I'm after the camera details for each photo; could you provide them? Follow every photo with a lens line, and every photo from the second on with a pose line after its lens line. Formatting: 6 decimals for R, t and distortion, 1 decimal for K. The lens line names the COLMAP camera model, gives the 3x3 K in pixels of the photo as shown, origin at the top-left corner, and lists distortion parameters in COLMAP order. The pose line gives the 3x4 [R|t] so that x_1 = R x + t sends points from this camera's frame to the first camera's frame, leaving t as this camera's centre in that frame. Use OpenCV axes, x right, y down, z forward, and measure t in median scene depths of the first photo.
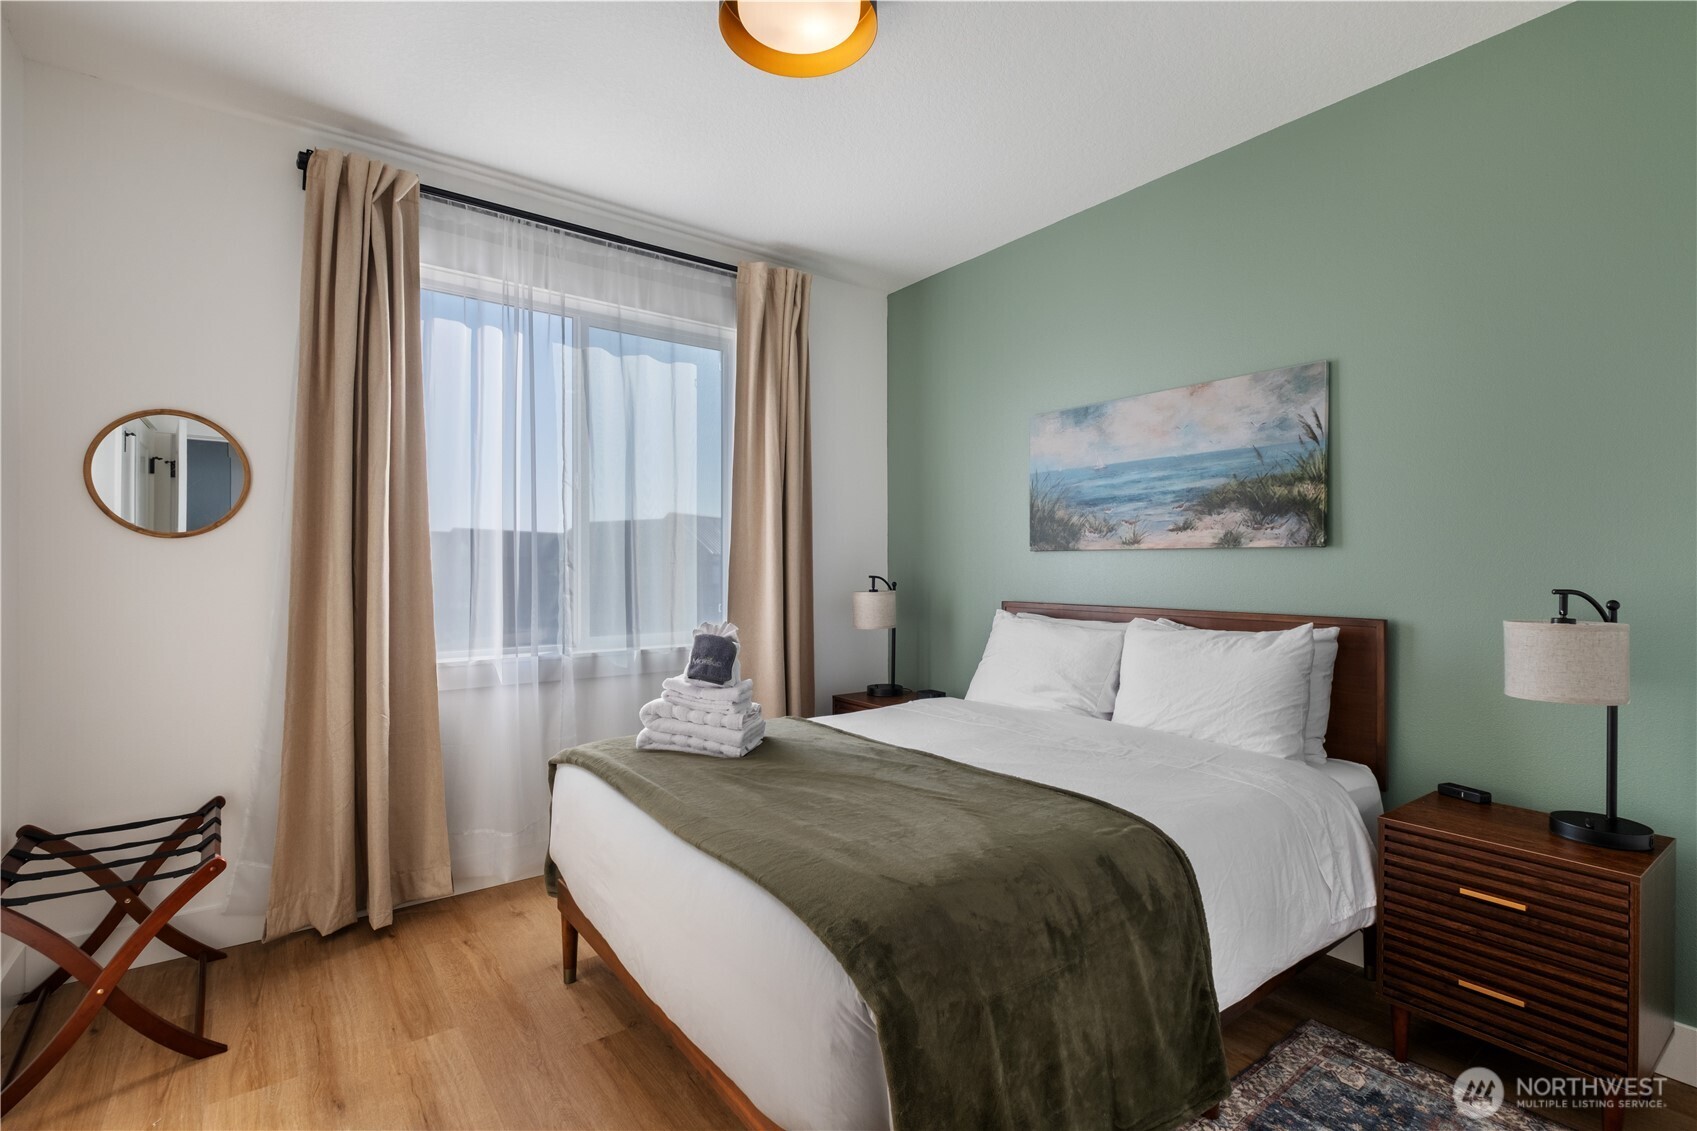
lens RADIAL K [[778.2, 0, 848.5], [0, 778.2, 565.5], [0, 0, 1]] dist [-0.002277, -0.000756]
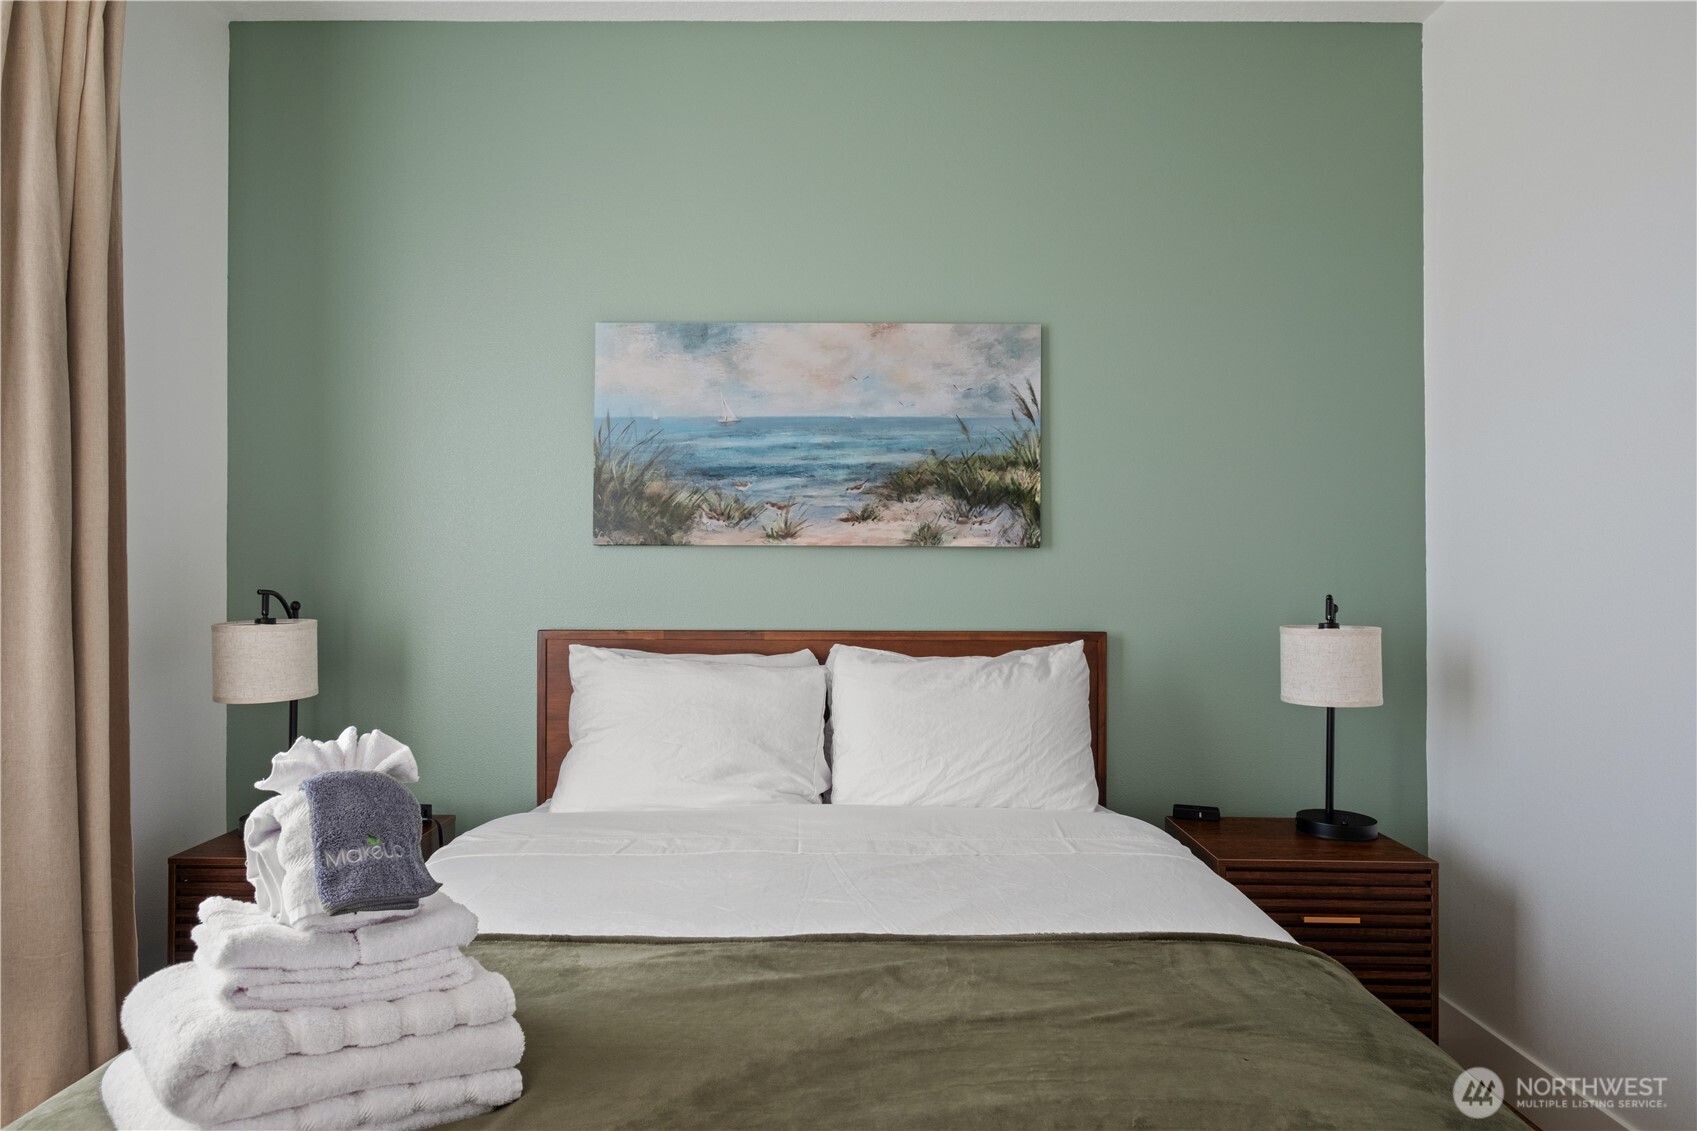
lens RADIAL K [[1003.9, 0, 848.5], [0, 1003.9, 565.5], [0, 0, 1]] dist [0.000813, 0.000464]
pose [[0.609193, 0.003270, 0.793015, -0.335291], [-0.002618, 0.999994, -0.002112, -0.001842], [-0.793018, -0.000790, 0.609198, 0.466920]]
